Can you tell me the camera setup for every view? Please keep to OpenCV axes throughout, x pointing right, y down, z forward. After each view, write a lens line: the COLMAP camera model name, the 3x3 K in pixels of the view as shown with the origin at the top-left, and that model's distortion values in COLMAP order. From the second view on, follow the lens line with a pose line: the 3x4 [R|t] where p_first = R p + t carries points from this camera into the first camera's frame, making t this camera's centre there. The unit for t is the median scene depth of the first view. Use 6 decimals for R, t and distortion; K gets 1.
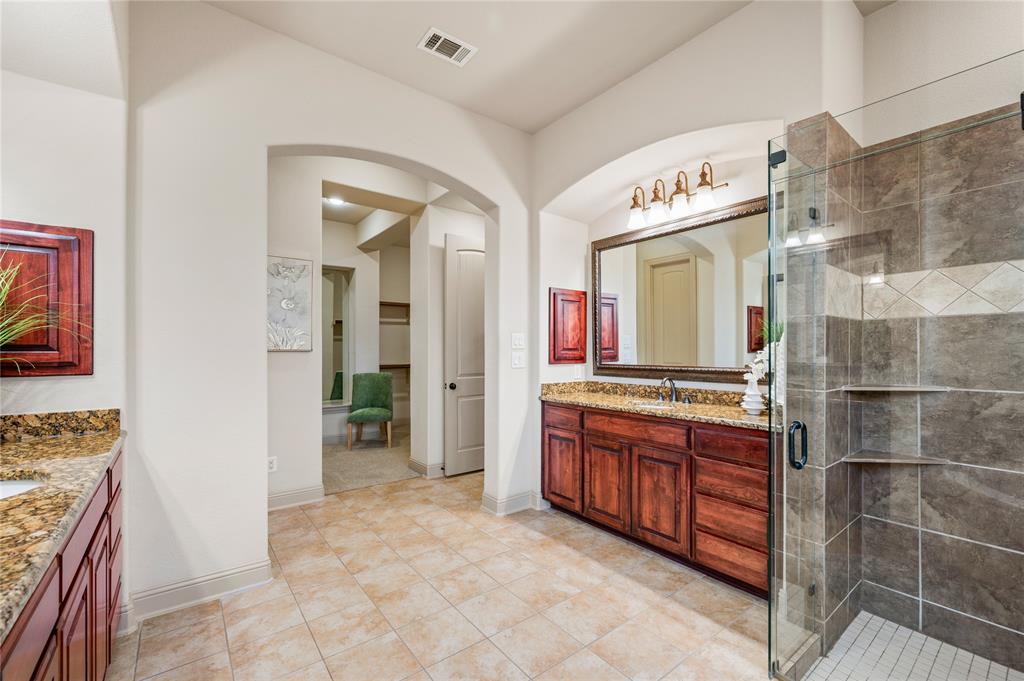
lens RADIAL K [[429.3, 0, 519.6], [0, 429.3, 346.1], [0, 0, 1]] dist [-0.000995, -0.000328]
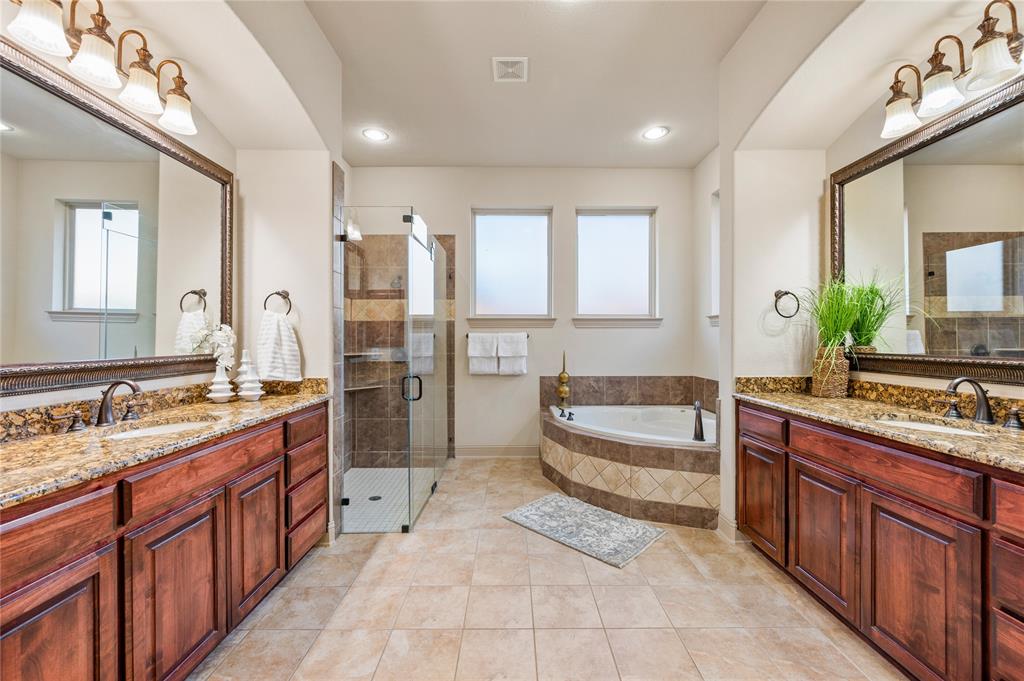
lens RADIAL K [[411.4, 0, 519.5], [0, 411.4, 339.8], [0, 0, 1]] dist [-0.002618, -0.000562]
pose [[-0.795192, -0.000487, 0.606358, -0.422864], [-0.003408, 0.999987, -0.003665, 0.023904], [-0.606348, -0.004981, -0.795184, 1.219179]]
